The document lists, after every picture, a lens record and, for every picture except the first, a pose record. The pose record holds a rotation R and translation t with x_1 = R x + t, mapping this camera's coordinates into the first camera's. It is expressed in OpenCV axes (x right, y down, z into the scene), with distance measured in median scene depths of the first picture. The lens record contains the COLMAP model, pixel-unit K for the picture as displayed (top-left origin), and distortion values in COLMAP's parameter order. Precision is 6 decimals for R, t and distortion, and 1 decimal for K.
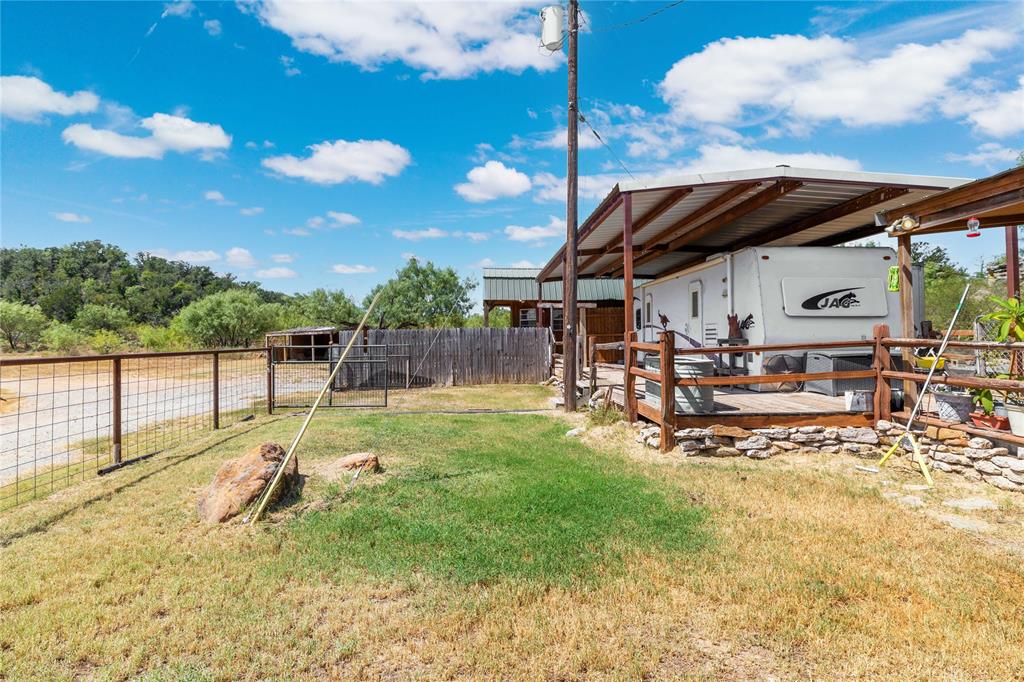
lens RADIAL K [[503.6, 0, 511.5], [0, 503.6, 346.2], [0, 0, 1]] dist [-0.002907, -0.001512]
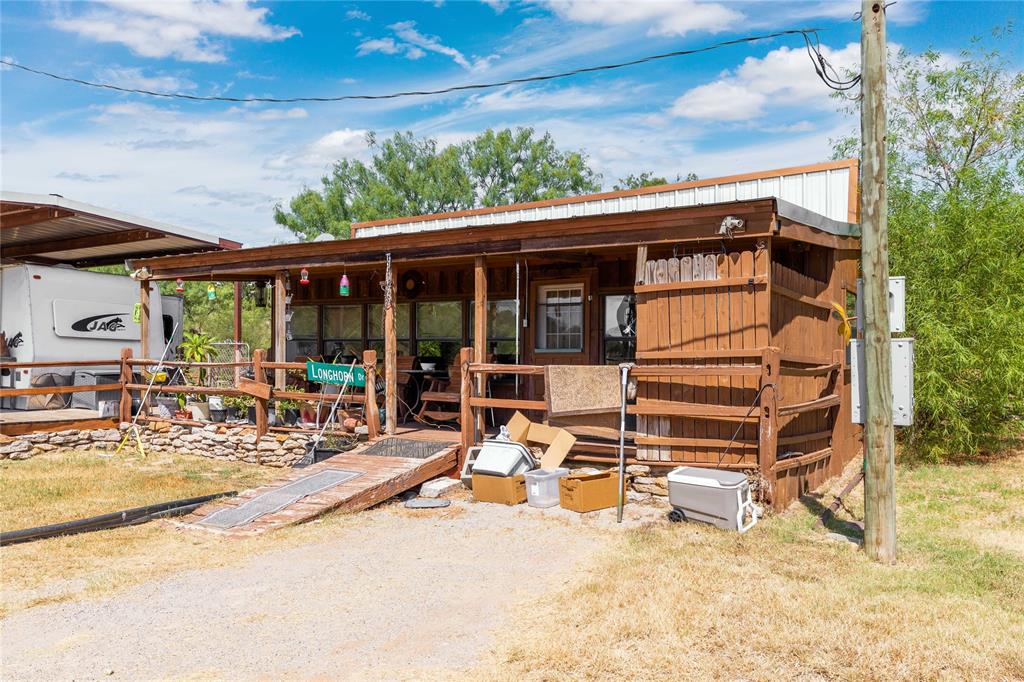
lens RADIAL K [[767.3, 0, 511.6], [0, 767.3, 348.6], [0, 0, 1]] dist [-0.002512, -0.008159]
pose [[0.536211, 0.034693, 0.843371, -0.387415], [-0.007522, 0.999312, -0.036325, 0.022554], [-0.844050, 0.013134, 0.536103, -0.879542]]
